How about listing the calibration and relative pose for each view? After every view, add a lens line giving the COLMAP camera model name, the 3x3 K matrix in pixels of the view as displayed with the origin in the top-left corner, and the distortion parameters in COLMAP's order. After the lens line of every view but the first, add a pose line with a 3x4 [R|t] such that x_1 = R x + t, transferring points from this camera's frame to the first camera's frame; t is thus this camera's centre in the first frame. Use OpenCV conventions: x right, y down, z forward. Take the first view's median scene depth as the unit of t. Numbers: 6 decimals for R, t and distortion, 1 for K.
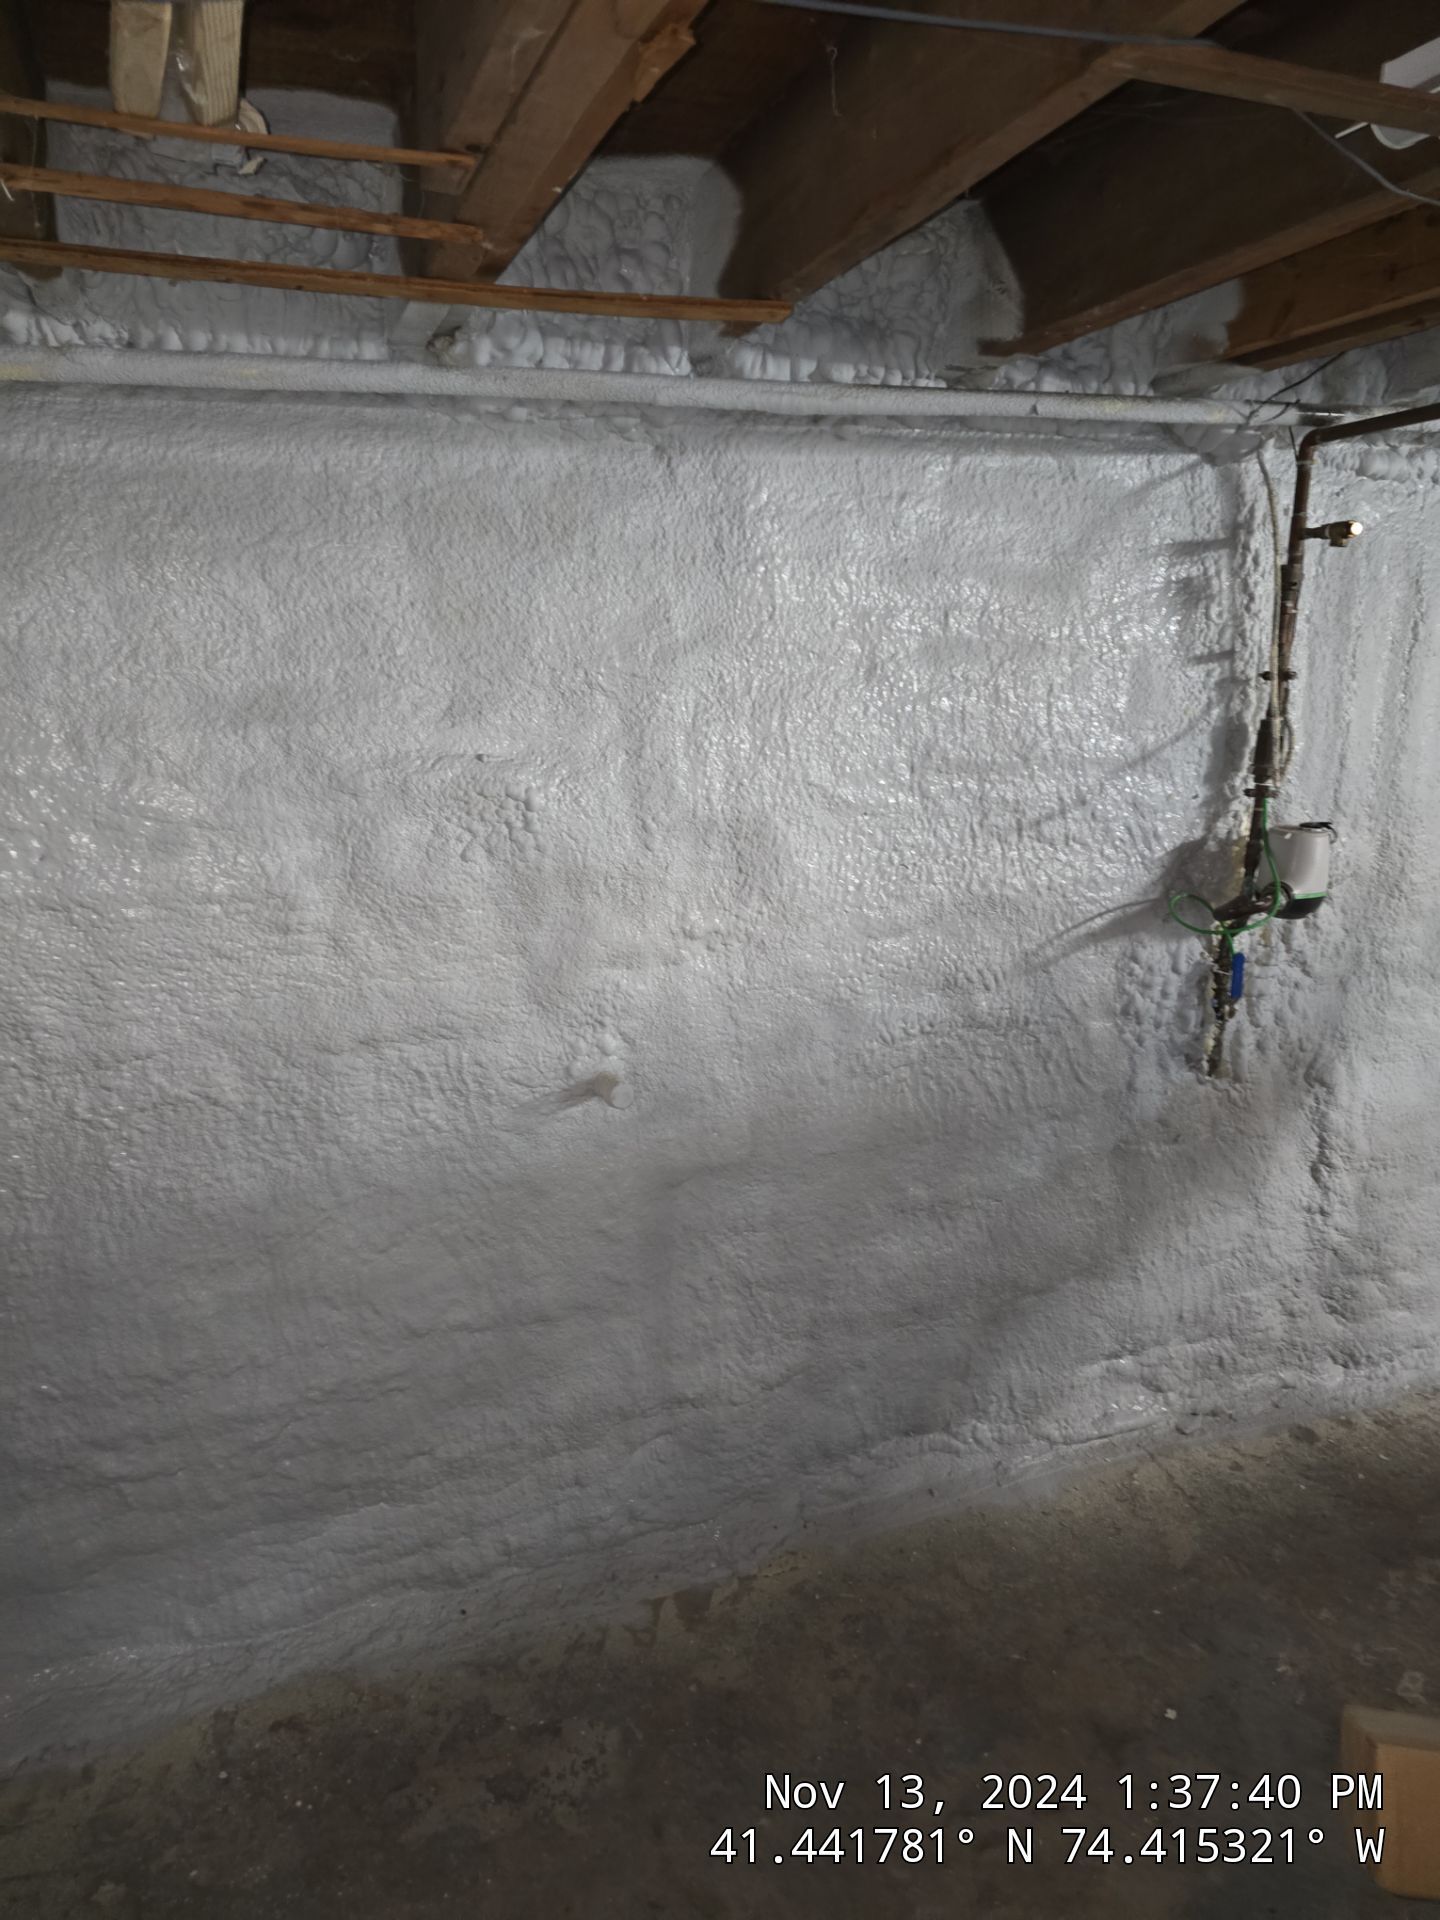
lens RADIAL K [[1297.0, 0, 723.6], [0, 1297.0, 980.2], [0, 0, 1]] dist [0.088526, -0.092922]
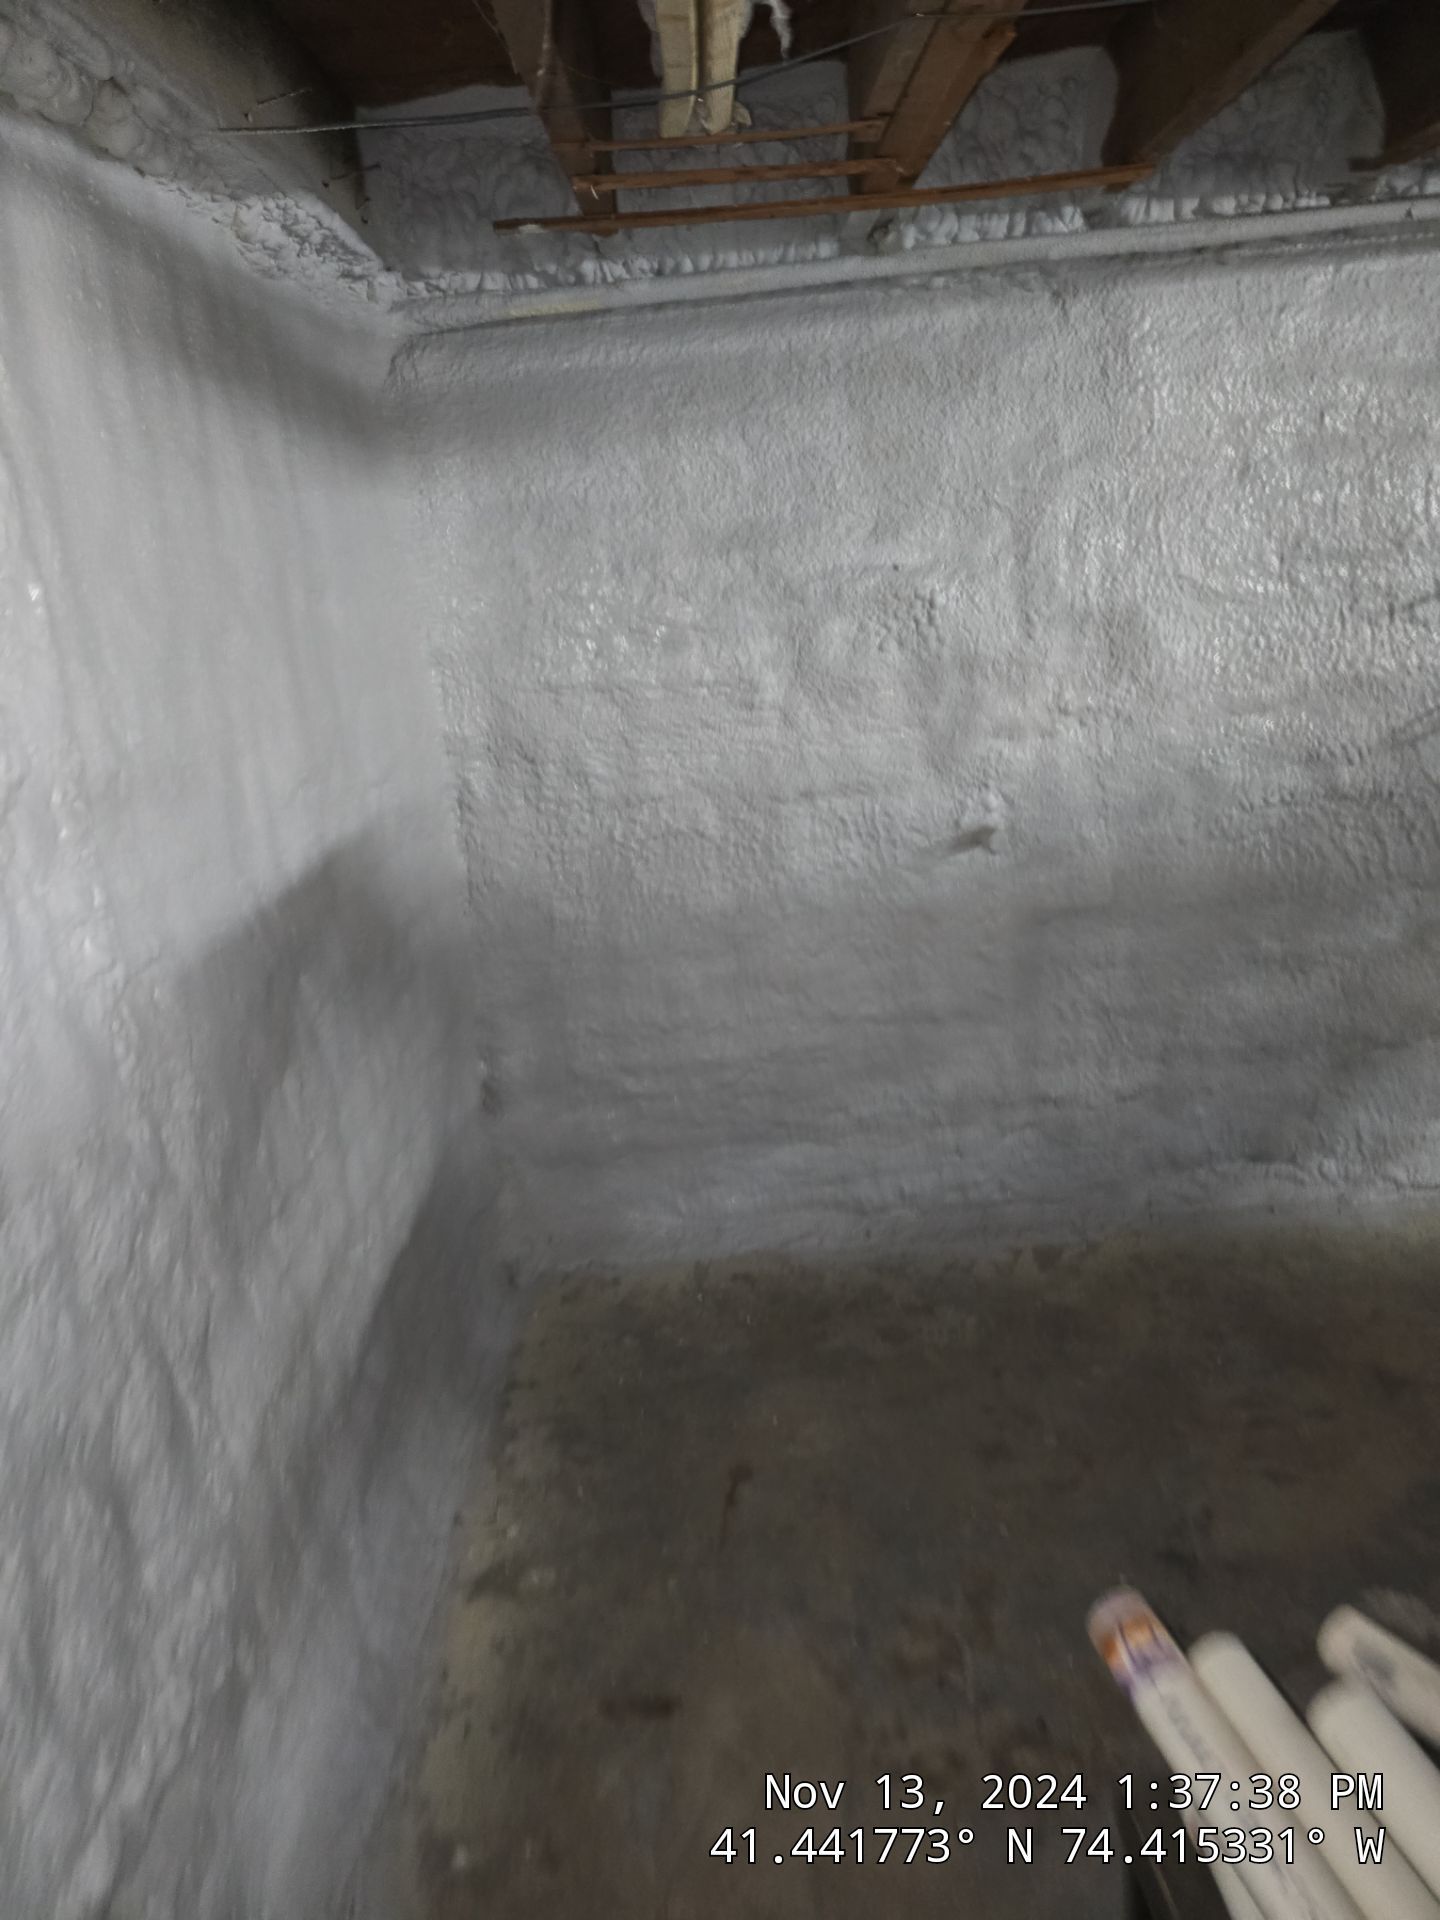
lens RADIAL K [[1301.4, 0, 714.0], [0, 1301.4, 984.1], [0, 0, 1]] dist [0.075089, -0.073788]
pose [[0.935859, 0.057119, -0.347715, 0.114698], [-0.020848, 0.994021, 0.107177, 0.099620], [0.351758, -0.093053, 0.931455, -0.297334]]
